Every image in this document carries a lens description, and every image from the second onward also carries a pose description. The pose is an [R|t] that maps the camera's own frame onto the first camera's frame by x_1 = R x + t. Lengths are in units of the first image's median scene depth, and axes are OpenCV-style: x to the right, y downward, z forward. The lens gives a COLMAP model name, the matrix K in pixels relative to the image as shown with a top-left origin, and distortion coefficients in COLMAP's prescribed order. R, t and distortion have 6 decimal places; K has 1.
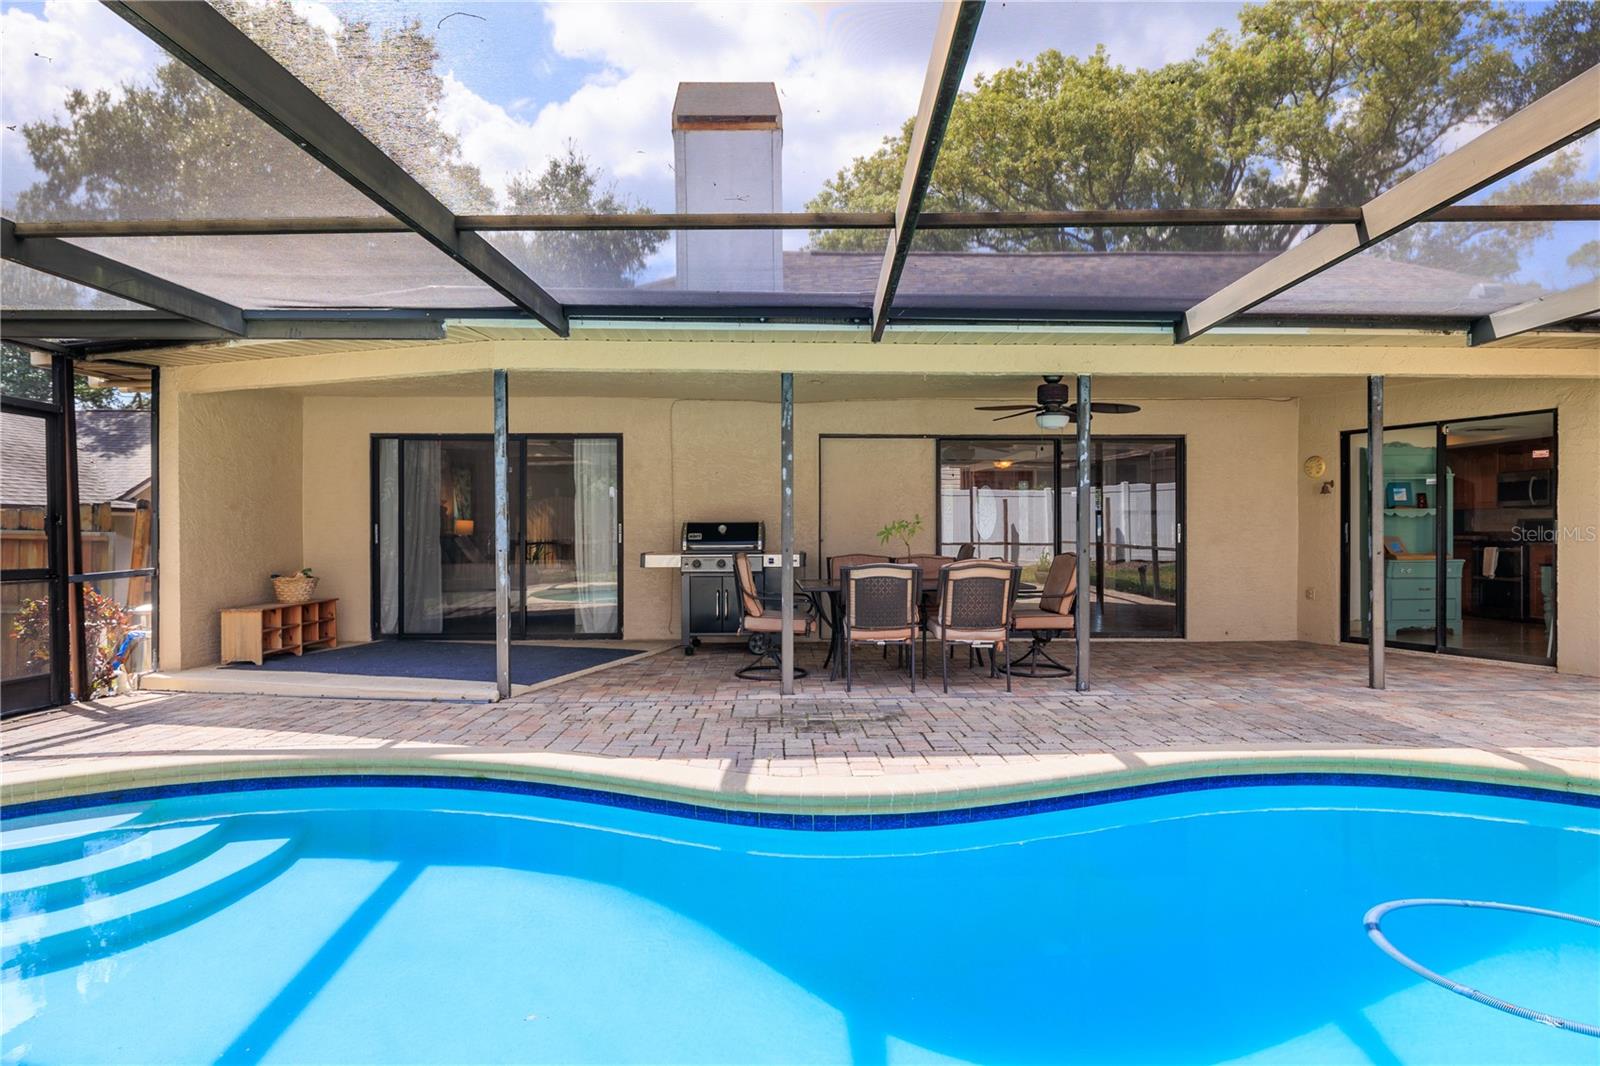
lens RADIAL K [[904.4, 0, 803.7], [0, 904.4, 528.2], [0, 0, 1]] dist [-0.018359, 0.000054]
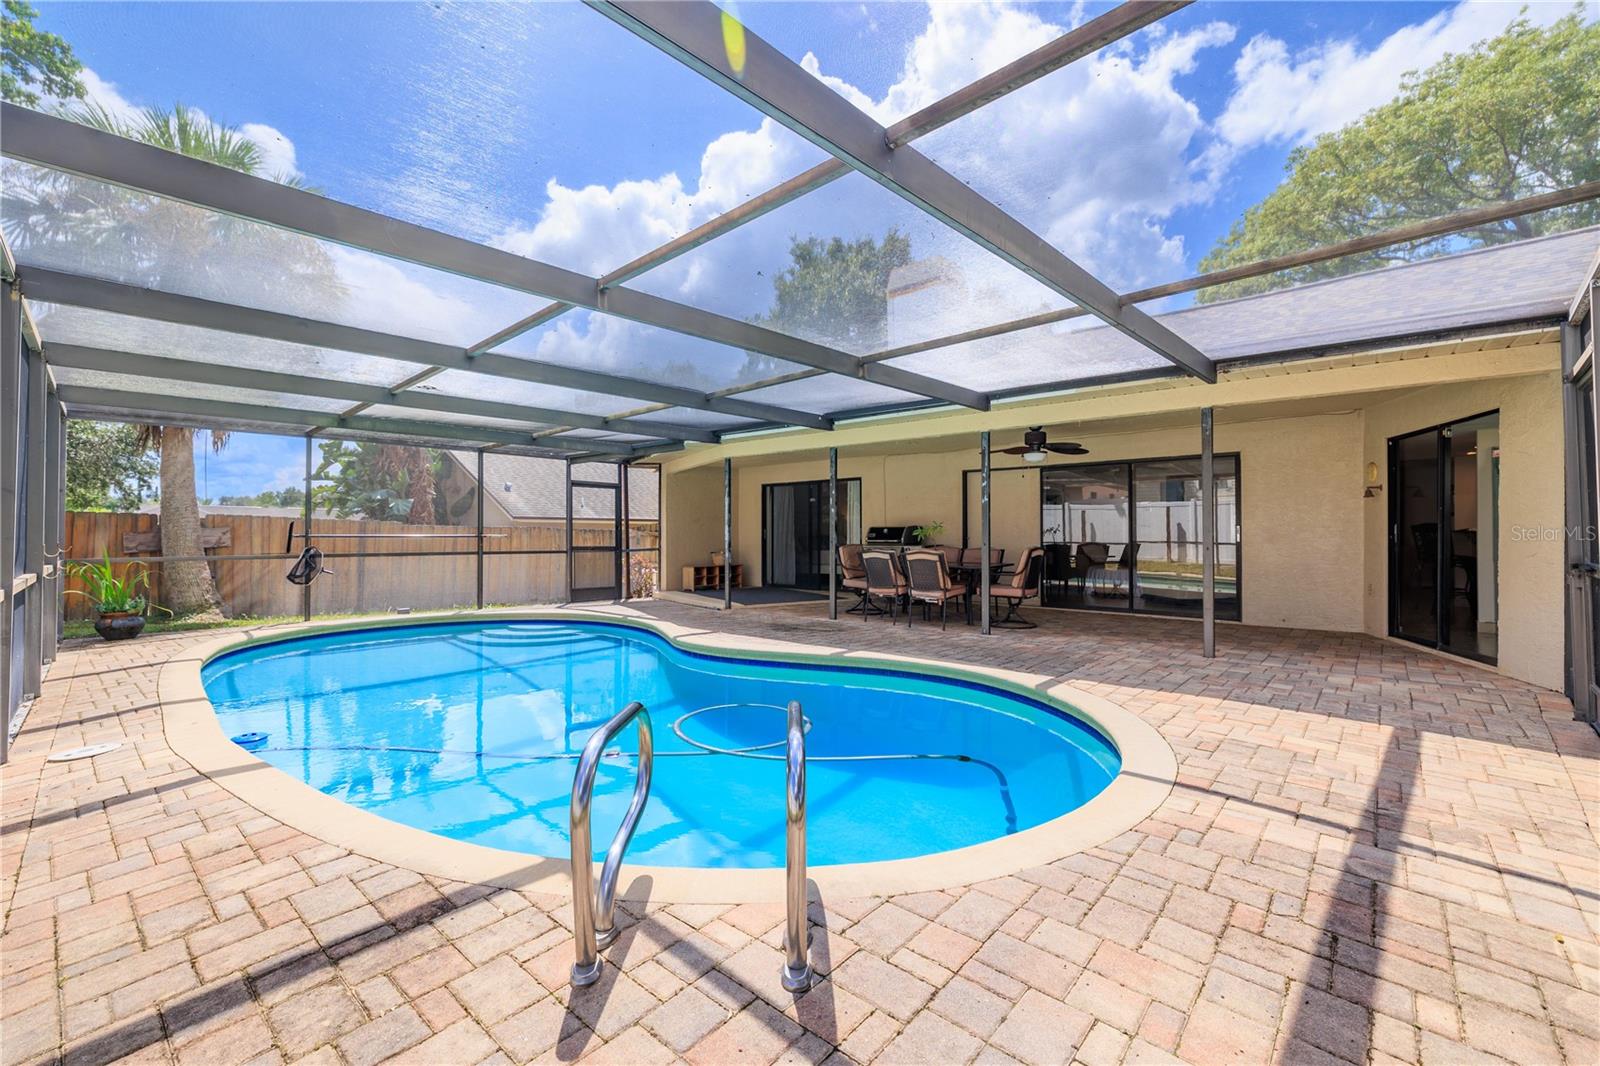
lens RADIAL K [[675.5, 0, 804.8], [0, 675.5, 533.7], [0, 0, 1]] dist [-0.001084, 0.000399]
pose [[0.738808, 0.001488, -0.673914, 0.737978], [0.002058, 0.999988, 0.004464, 0.000179], [0.673912, -0.004685, 0.738796, -0.062857]]
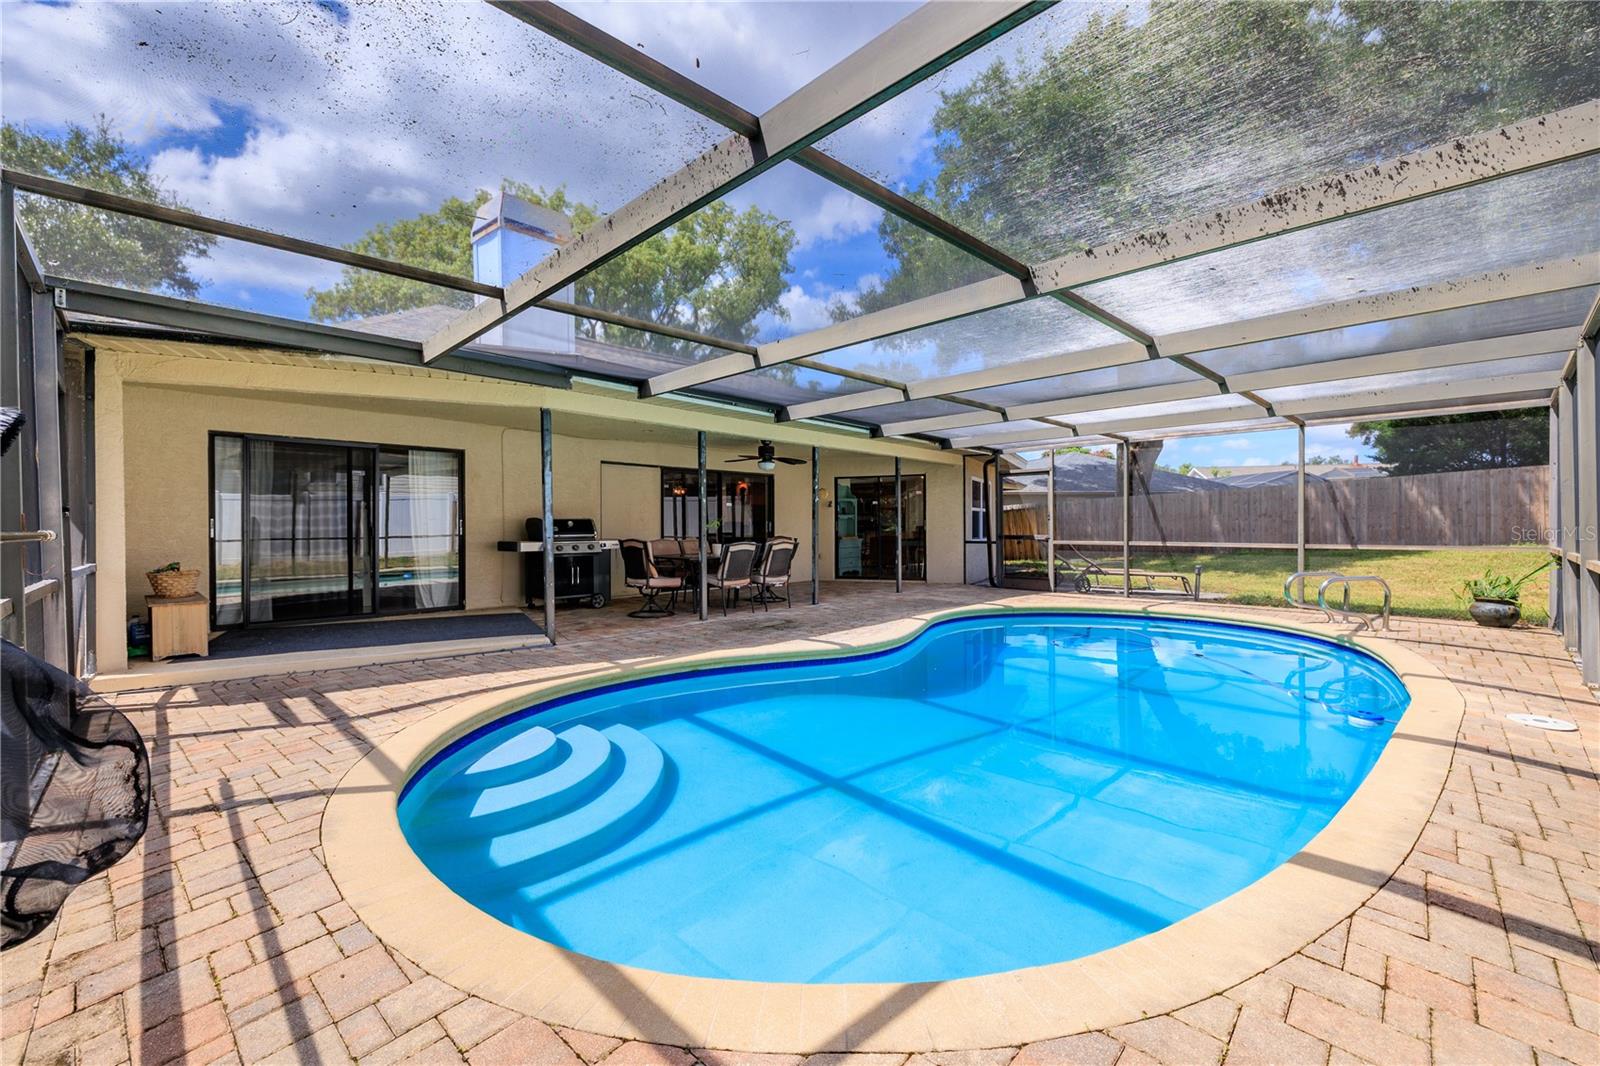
lens RADIAL K [[675.5, 0, 789.9], [0, 675.5, 534.4], [0, 0, 1]] dist [-0.001084, 0.000399]
pose [[0.701799, -0.009022, 0.712318, -0.678606], [0.001574, 0.999937, 0.011114, 0.007350], [-0.712374, -0.006679, 0.701769, -0.007156]]
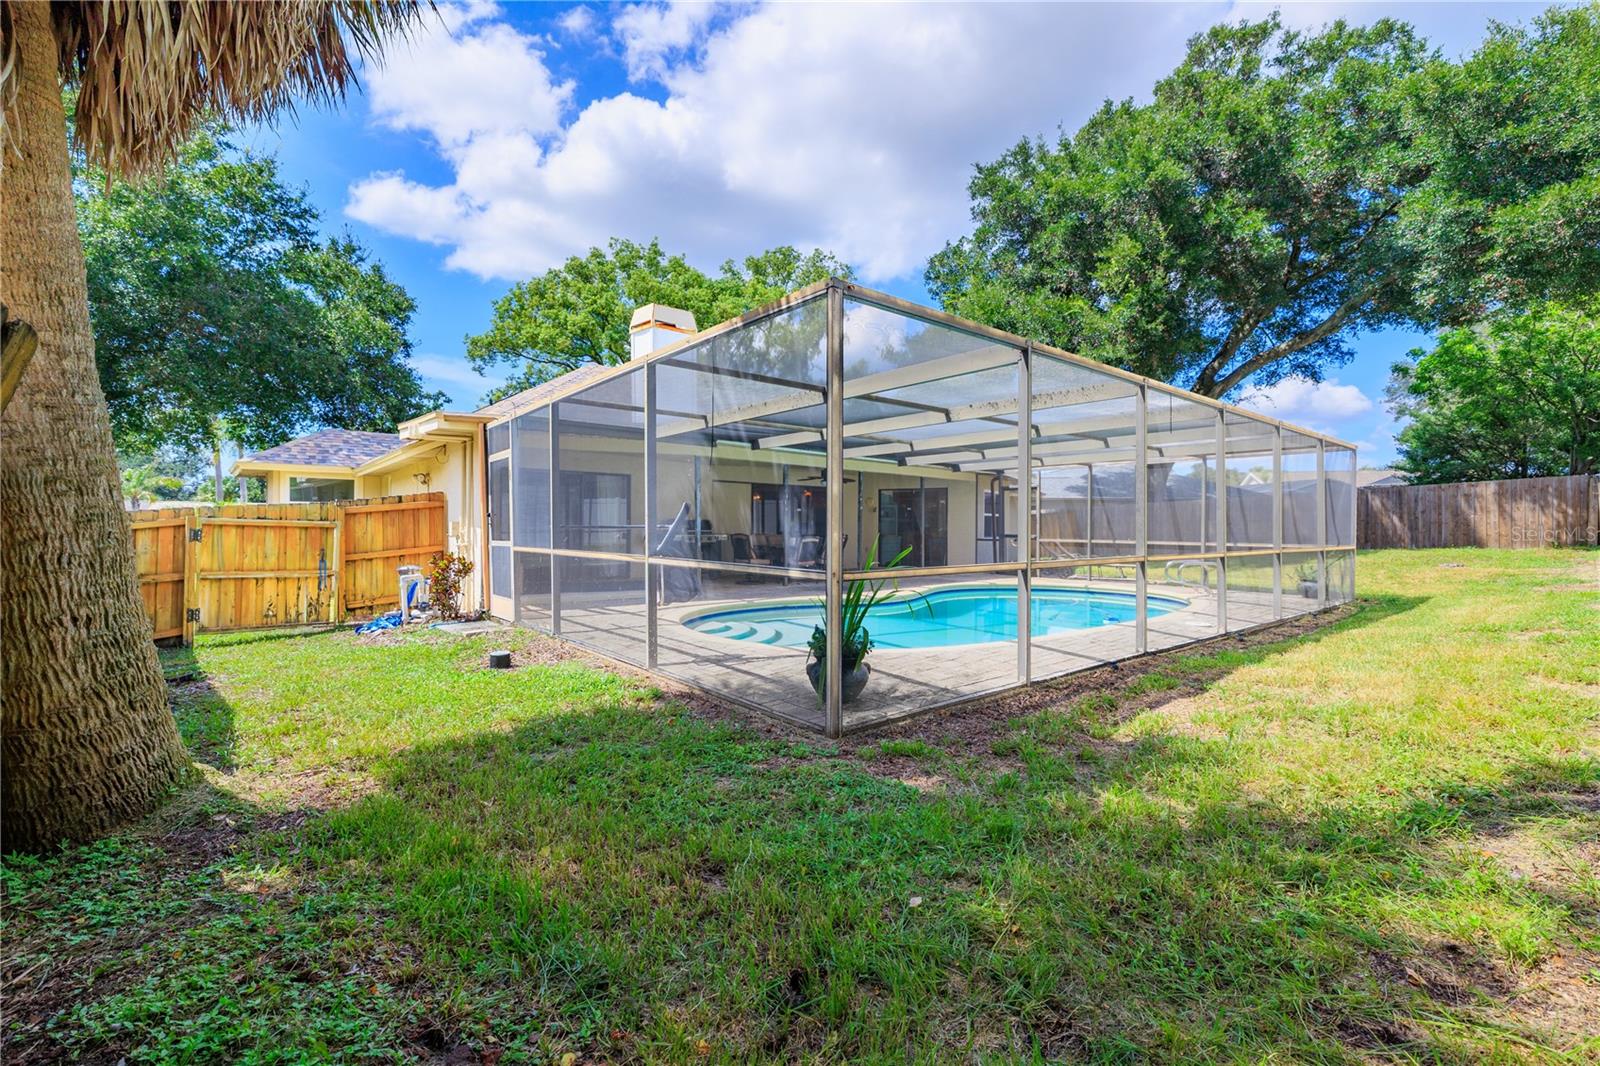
lens RADIAL K [[675.5, 0, 794.4], [0, 675.5, 528.7], [0, 0, 1]] dist [-0.001084, 0.000399]
pose [[0.757237, 0.005221, 0.653120, -1.080571], [-0.008535, 0.999962, 0.001902, 0.010107], [-0.653085, -0.007014, 0.757252, -0.429546]]
